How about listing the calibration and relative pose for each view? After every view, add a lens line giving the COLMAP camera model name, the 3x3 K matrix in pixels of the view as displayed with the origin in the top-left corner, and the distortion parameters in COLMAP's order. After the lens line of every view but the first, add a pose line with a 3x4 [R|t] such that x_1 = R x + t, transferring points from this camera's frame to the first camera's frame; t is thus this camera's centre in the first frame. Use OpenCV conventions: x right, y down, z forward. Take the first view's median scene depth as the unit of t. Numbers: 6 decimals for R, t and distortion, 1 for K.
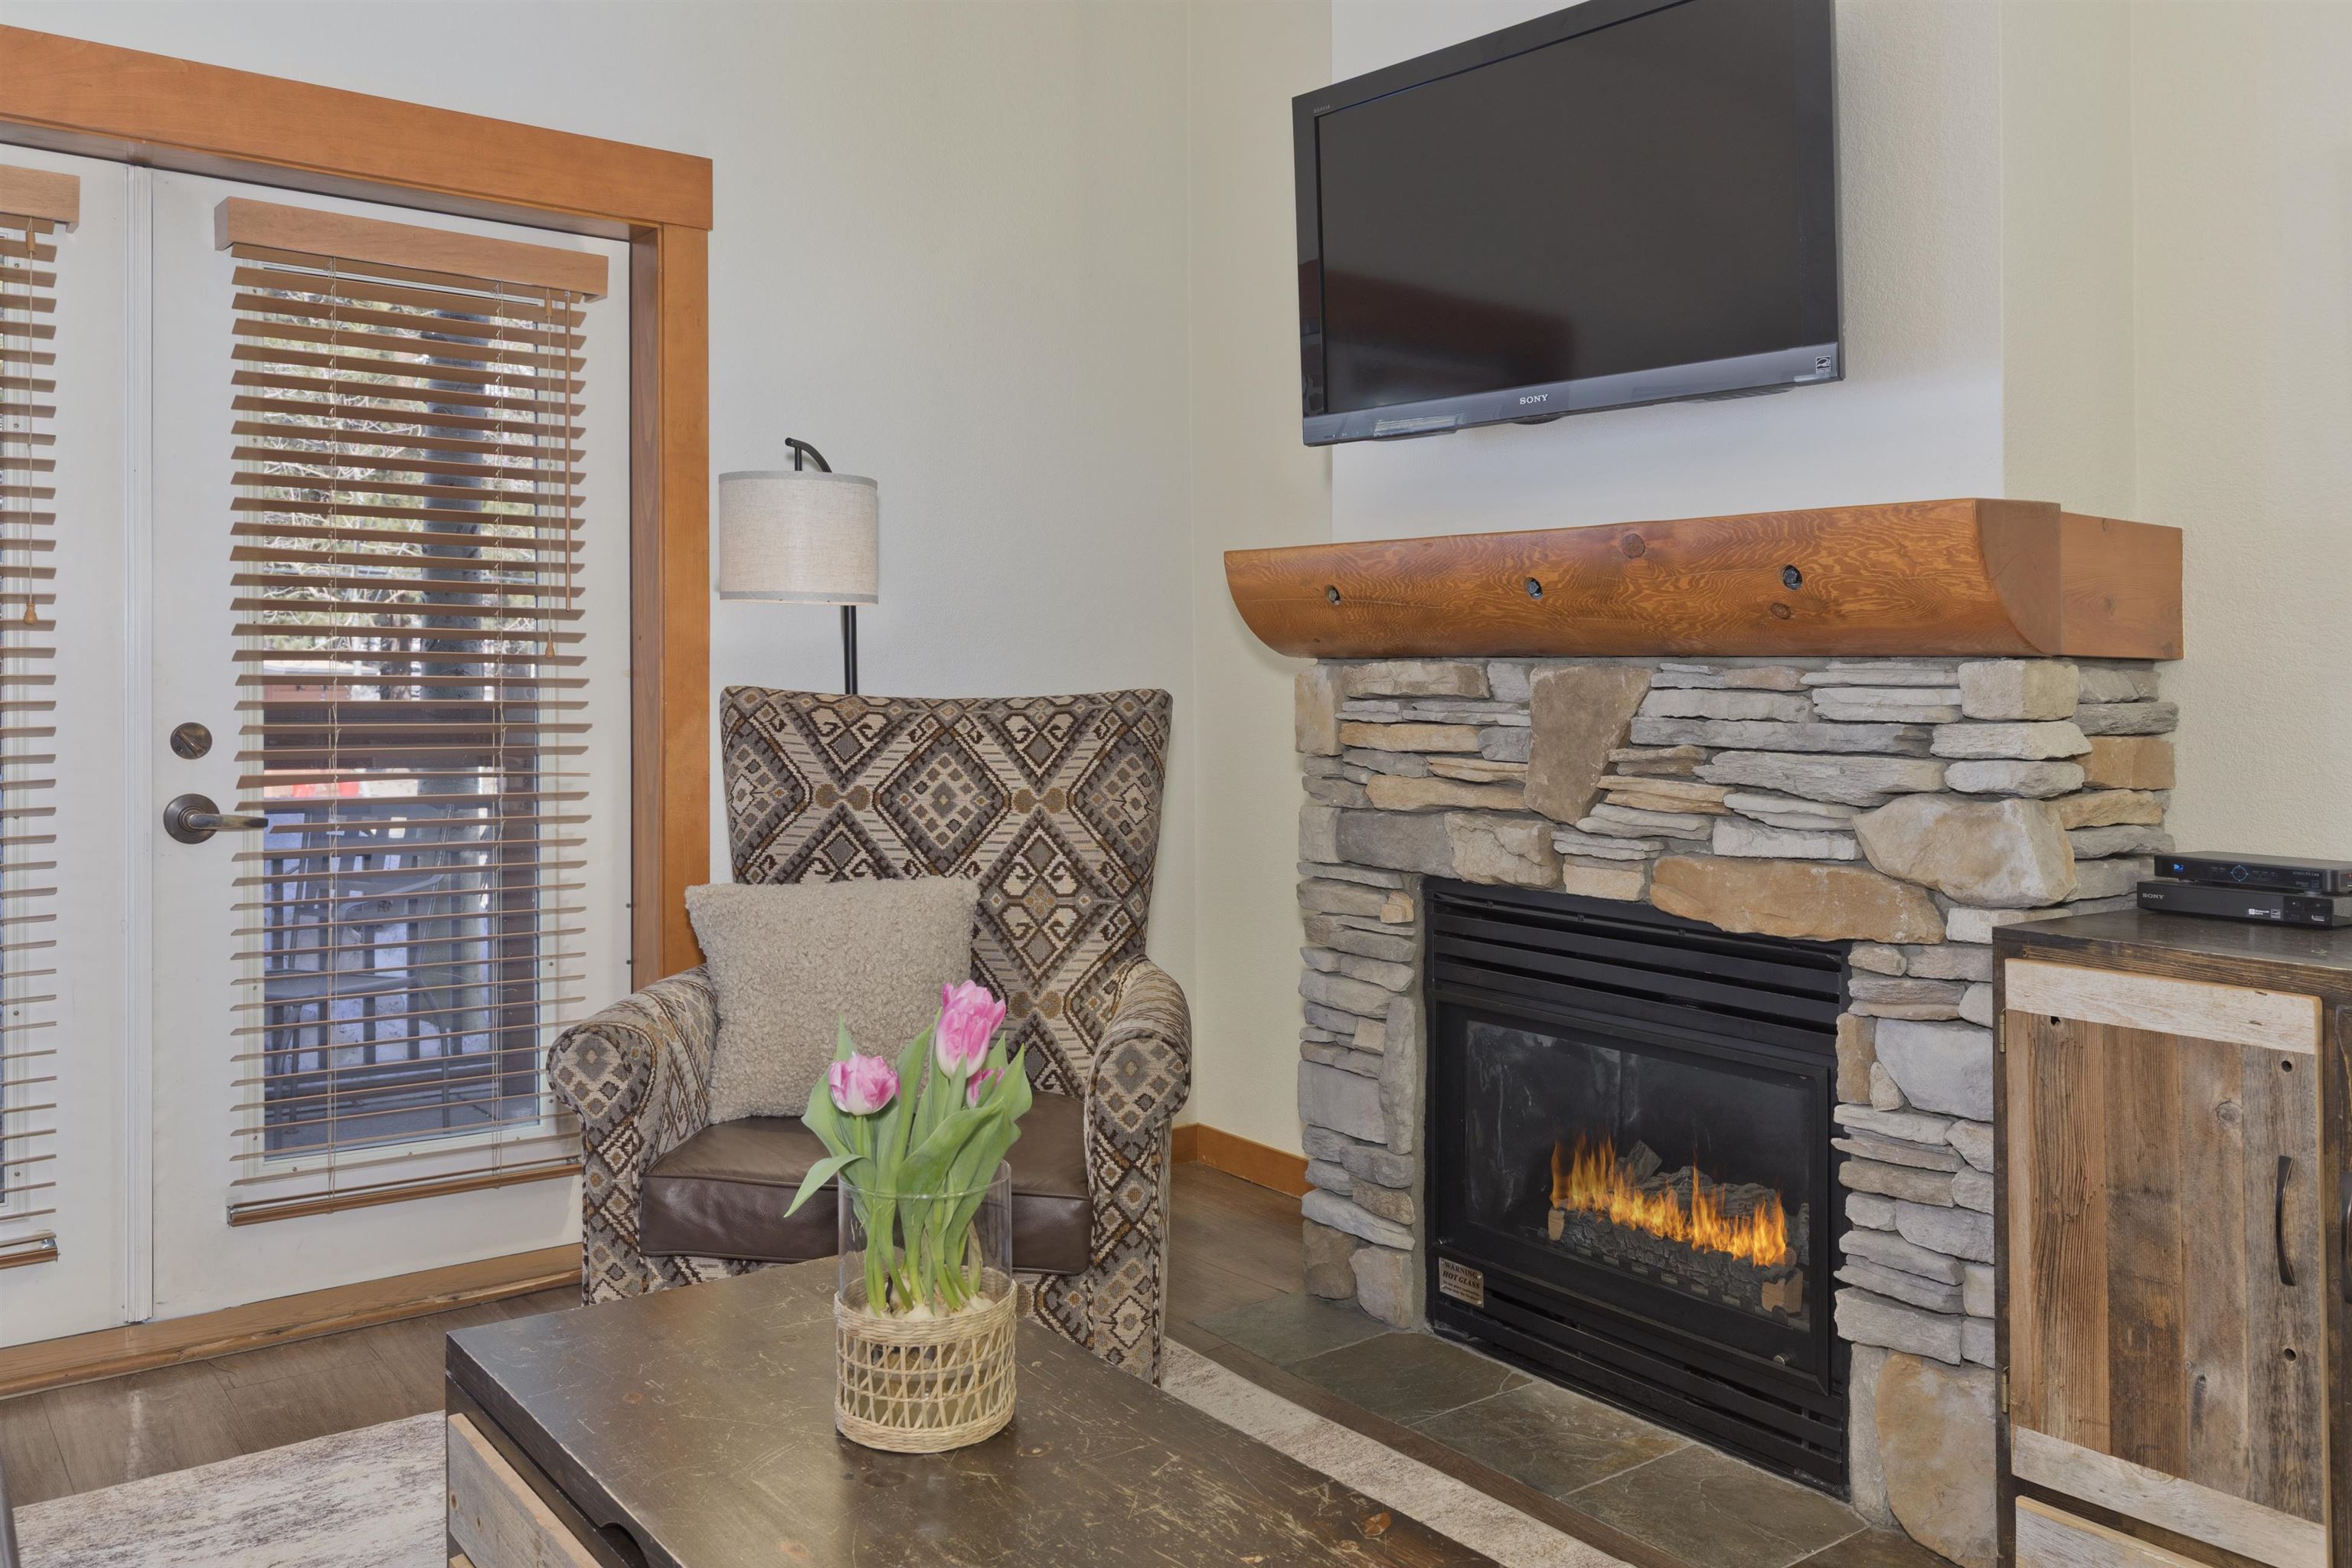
lens RADIAL K [[1841.9, 0, 1200.4], [0, 1841.9, 675.1], [0, 0, 1]] dist [0.004721, 0.004184]
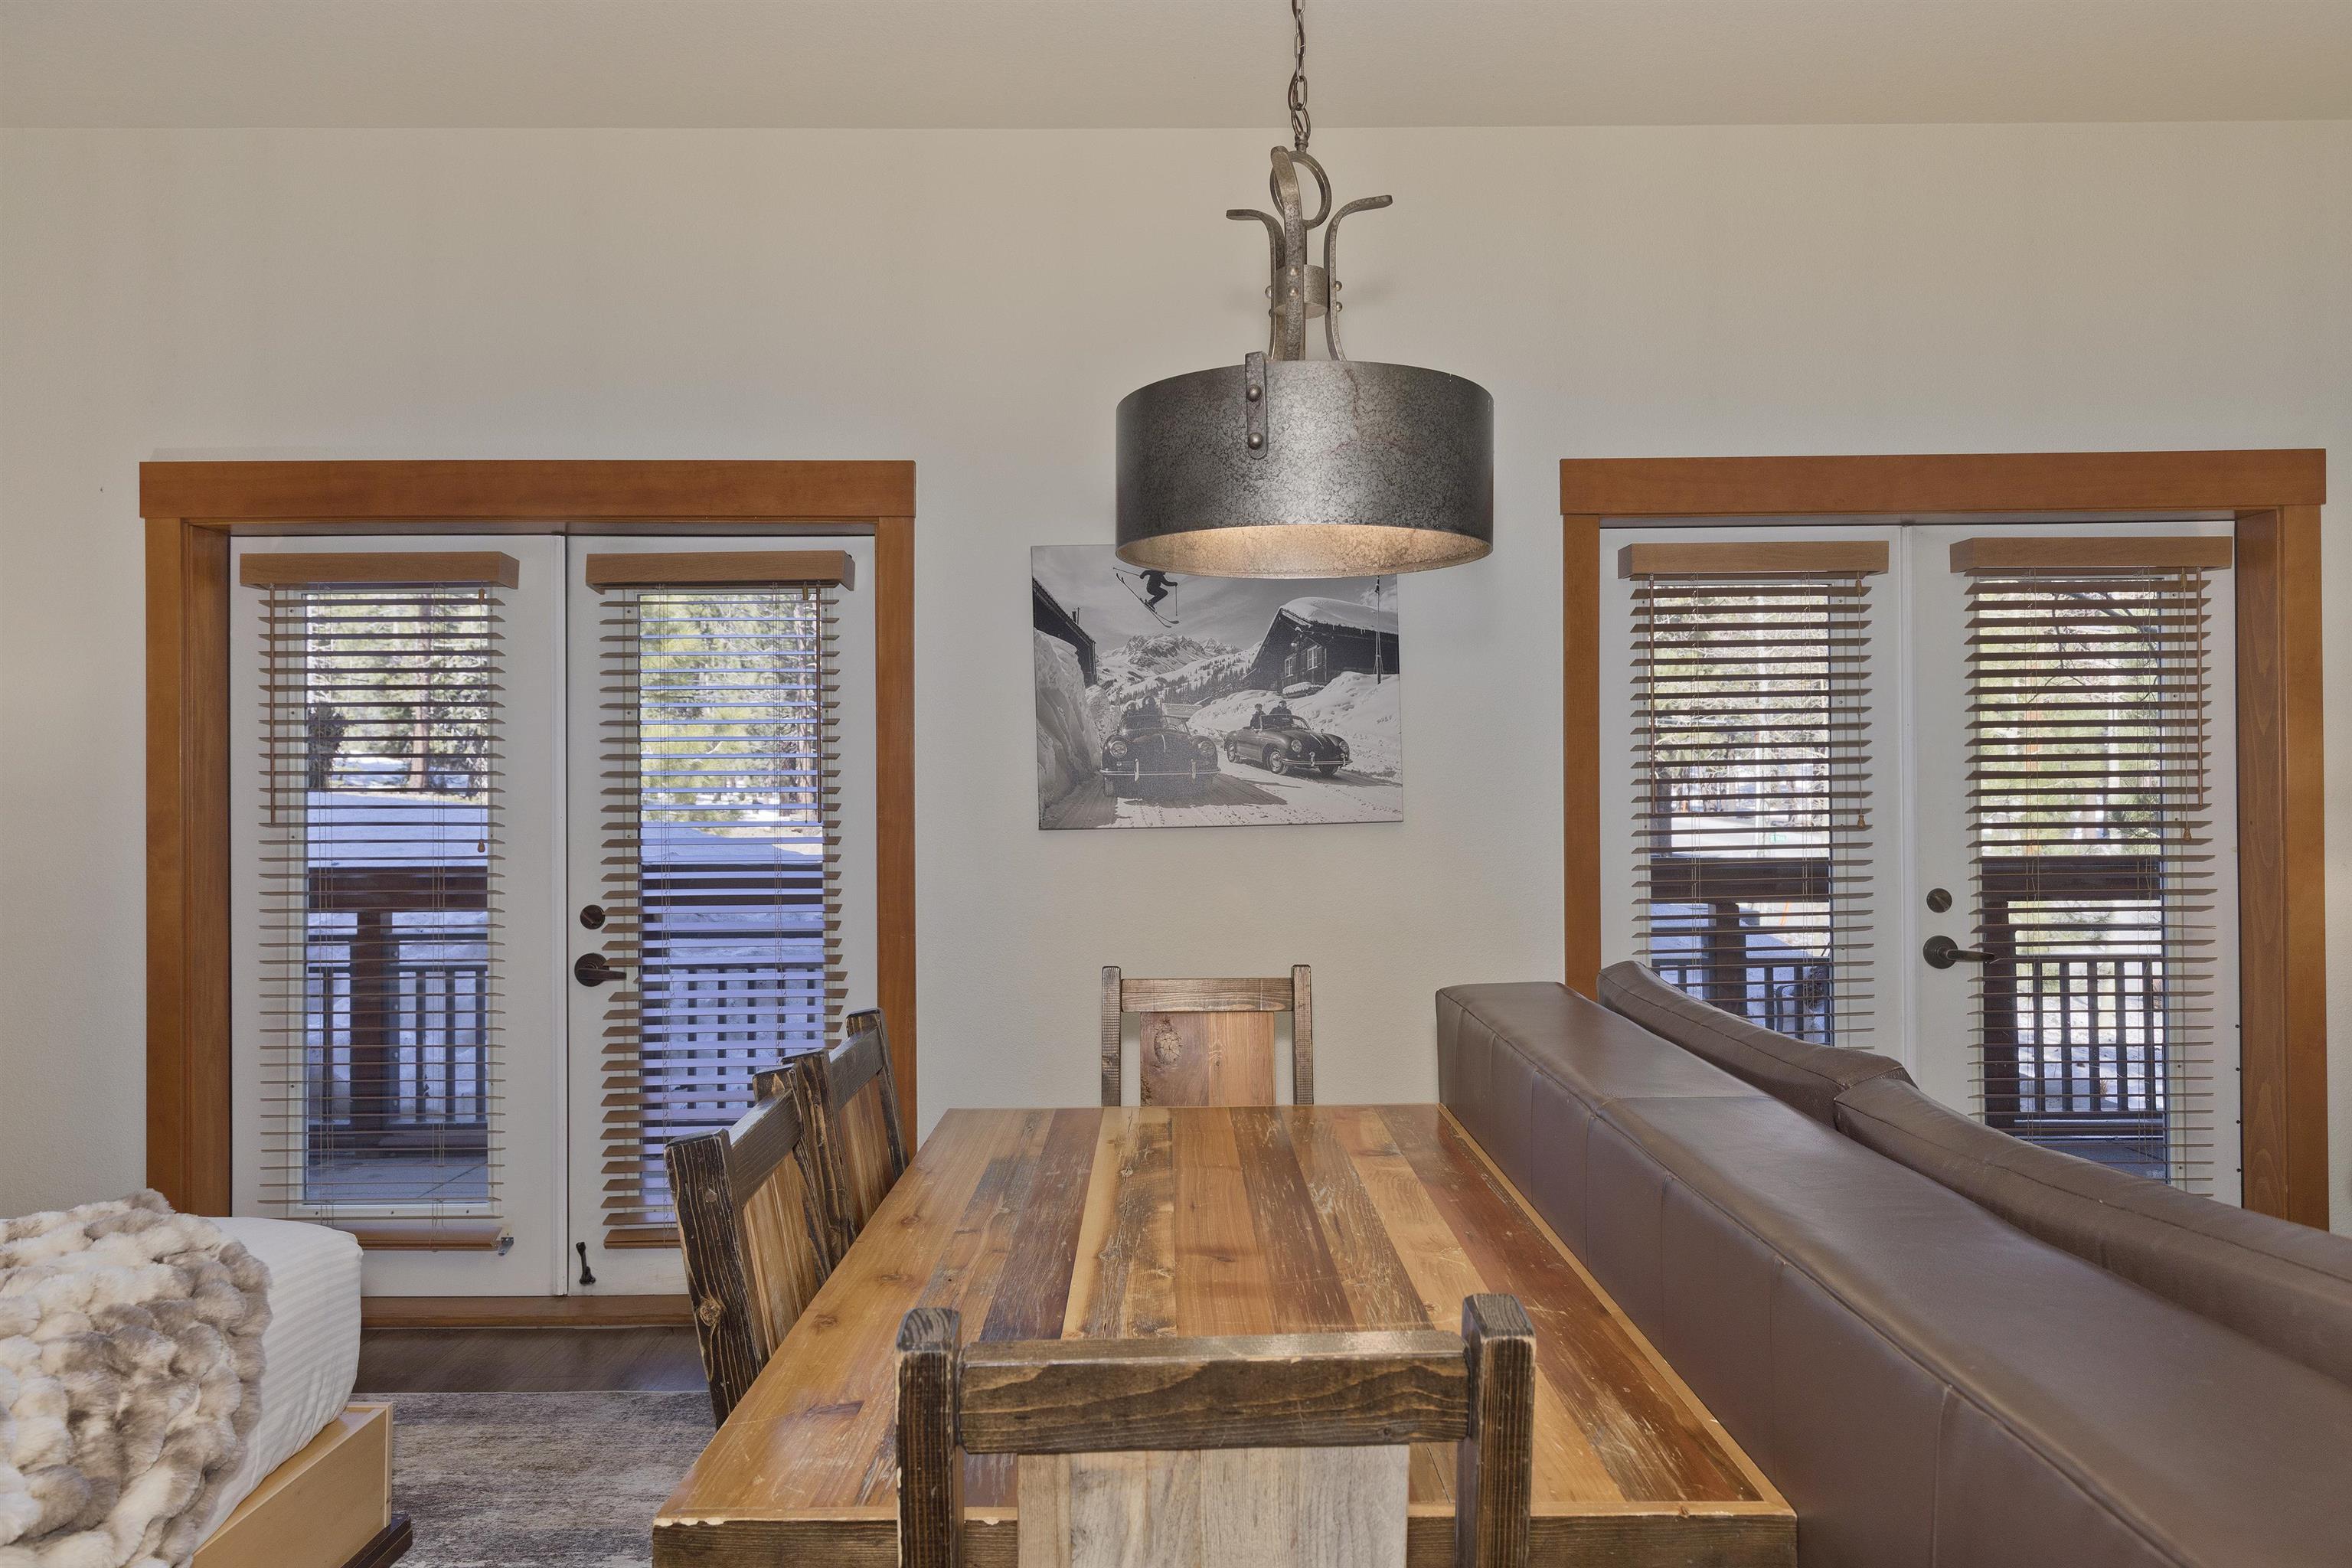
lens RADIAL K [[1453.0, 0, 1176.0], [0, 1453.0, 784.0], [0, 0, 1]] dist [0.010998, -0.001198]
pose [[0.790831, -0.022539, -0.611620, -0.327853], [0.020283, 0.999738, -0.010615, -0.062583], [0.611699, -0.004010, 0.791081, -0.338952]]
